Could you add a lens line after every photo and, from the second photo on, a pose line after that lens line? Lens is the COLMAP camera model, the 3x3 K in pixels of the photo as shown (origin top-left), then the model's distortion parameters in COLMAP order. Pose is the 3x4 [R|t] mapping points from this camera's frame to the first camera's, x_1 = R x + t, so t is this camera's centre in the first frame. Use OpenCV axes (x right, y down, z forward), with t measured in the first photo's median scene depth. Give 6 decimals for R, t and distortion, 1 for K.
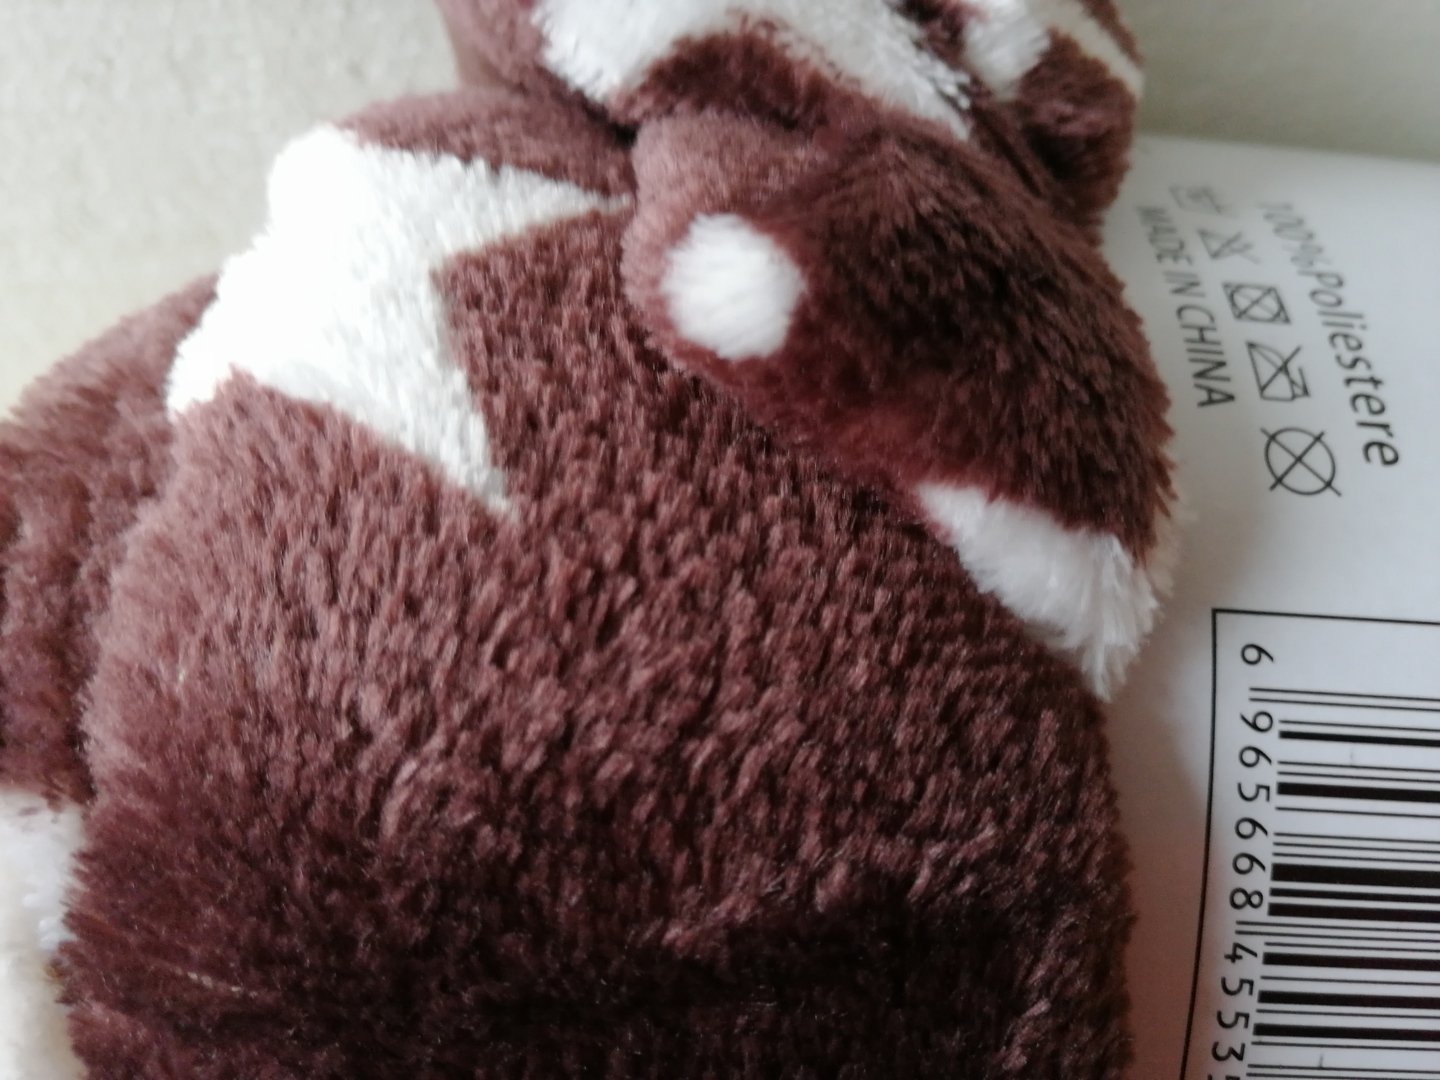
lens RADIAL K [[1116.8, 0, 720.0], [0, 1116.8, 540.0], [0, 0, 1]] dist [-0.003688, 0.023440]
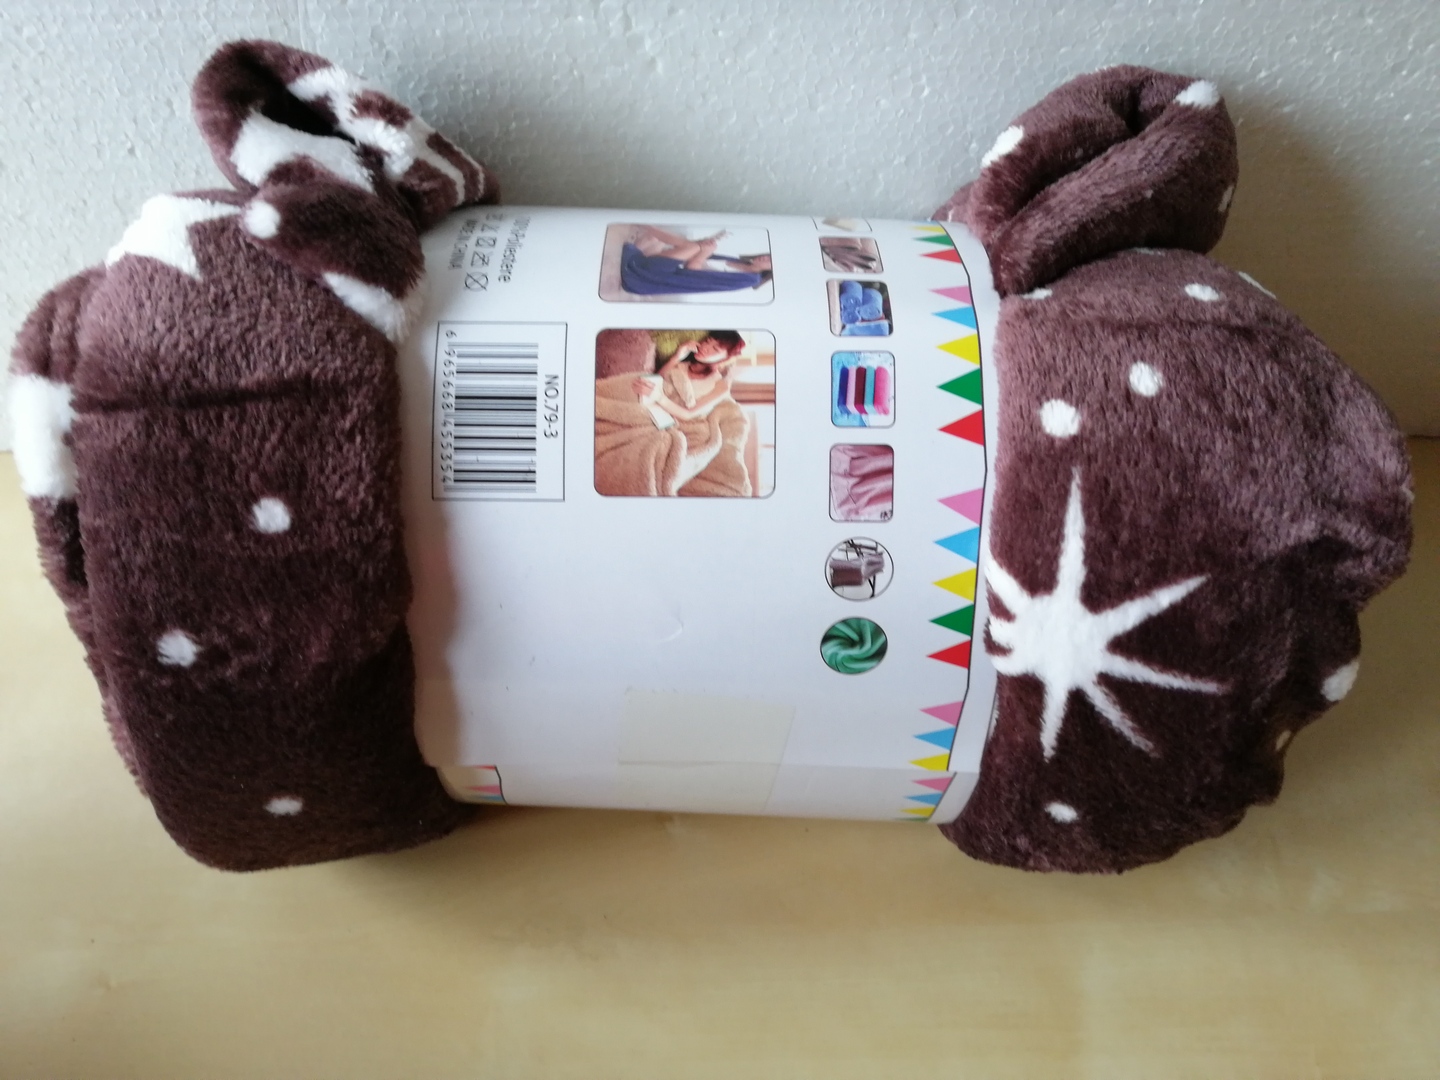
lens RADIAL K [[1116.8, 0, 720.0], [0, 1116.8, 540.0], [0, 0, 1]] dist [-0.003688, 0.023440]
pose [[0.997807, -0.051911, 0.041054, 1.307537], [0.057745, 0.985944, -0.156778, 1.481333], [-0.032338, 0.158805, 0.986780, -2.517932]]
